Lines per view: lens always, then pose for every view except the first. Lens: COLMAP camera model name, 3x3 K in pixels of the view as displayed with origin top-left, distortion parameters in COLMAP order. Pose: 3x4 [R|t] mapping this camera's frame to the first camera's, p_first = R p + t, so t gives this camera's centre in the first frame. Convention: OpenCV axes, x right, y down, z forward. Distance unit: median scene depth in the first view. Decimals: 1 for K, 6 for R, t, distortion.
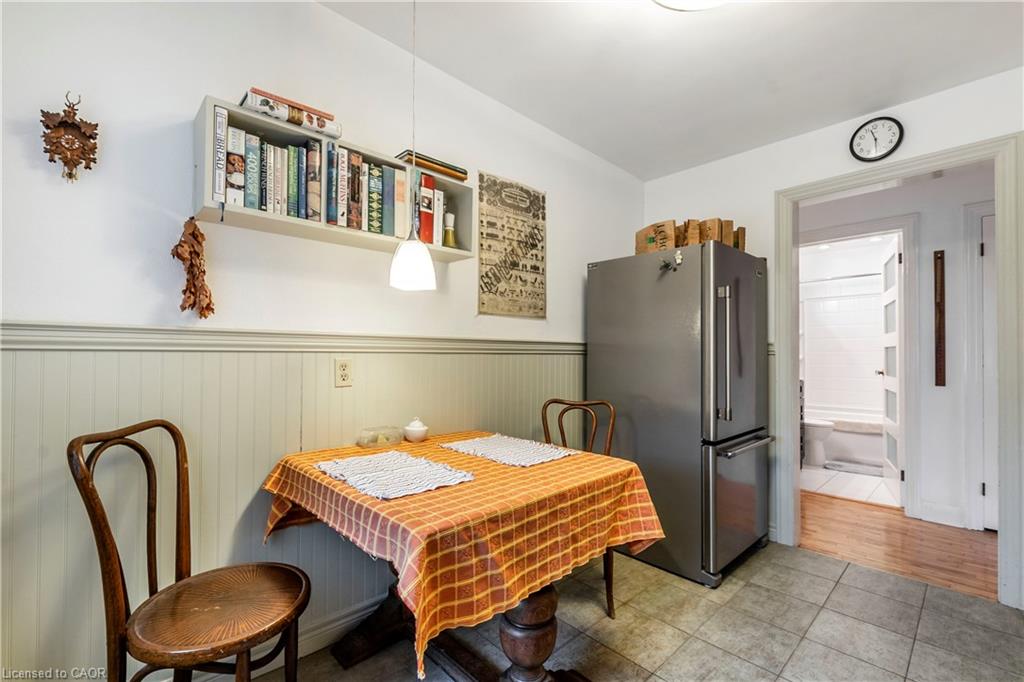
lens RADIAL K [[448.2, 0, 510.9], [0, 448.2, 346.4], [0, 0, 1]] dist [-0.000705, -0.001503]
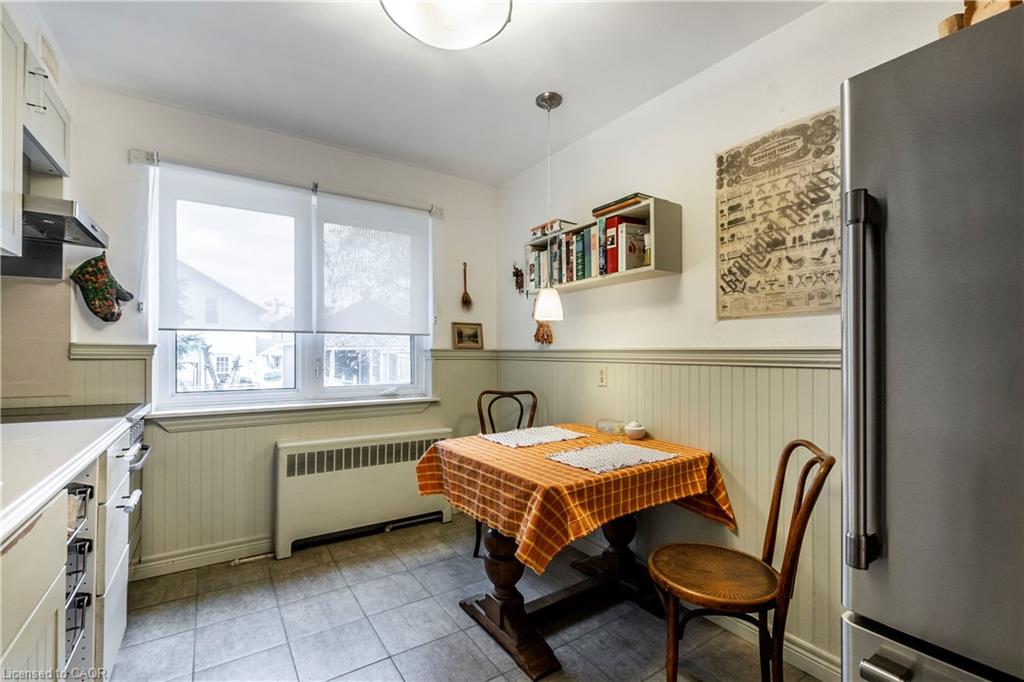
lens RADIAL K [[448.2, 0, 514.1], [0, 448.2, 349.0], [0, 0, 1]] dist [-0.000705, -0.001503]
pose [[-0.166263, -0.015643, -0.985957, 0.835328], [0.009956, 0.999797, -0.017541, -0.005225], [0.986031, -0.012733, -0.166074, 0.745392]]
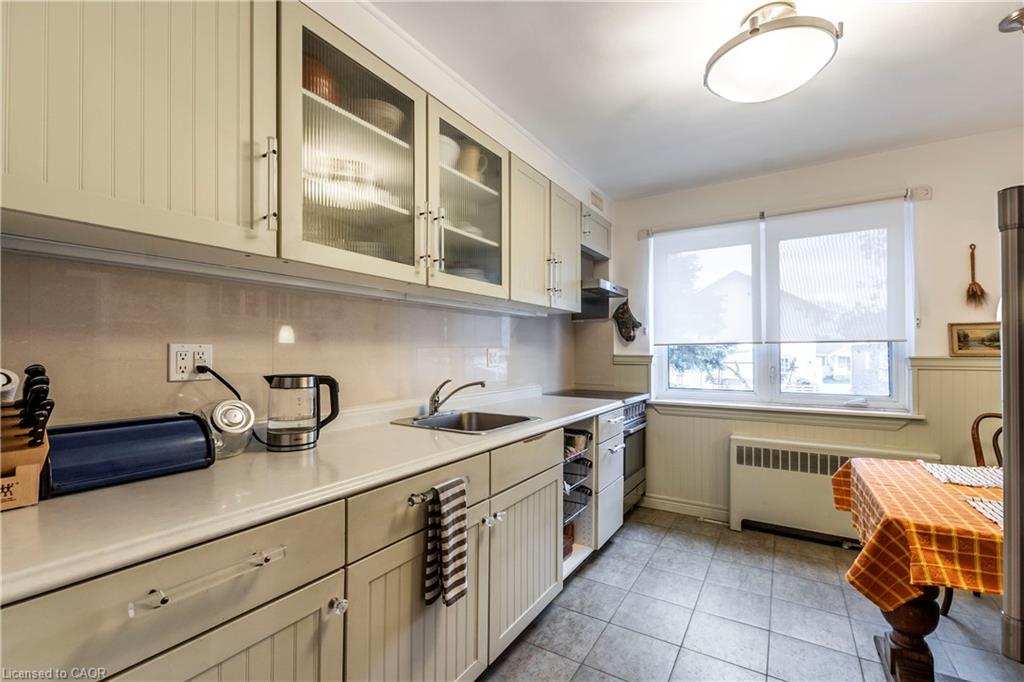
lens RADIAL K [[448.2, 0, 514.4], [0, 448.2, 348.7], [0, 0, 1]] dist [-0.000705, -0.001503]
pose [[-0.970013, -0.008481, -0.242907, 0.806793], [-0.001870, 0.999622, -0.027432, -0.019615], [0.243047, -0.026156, -0.969662, 1.127869]]
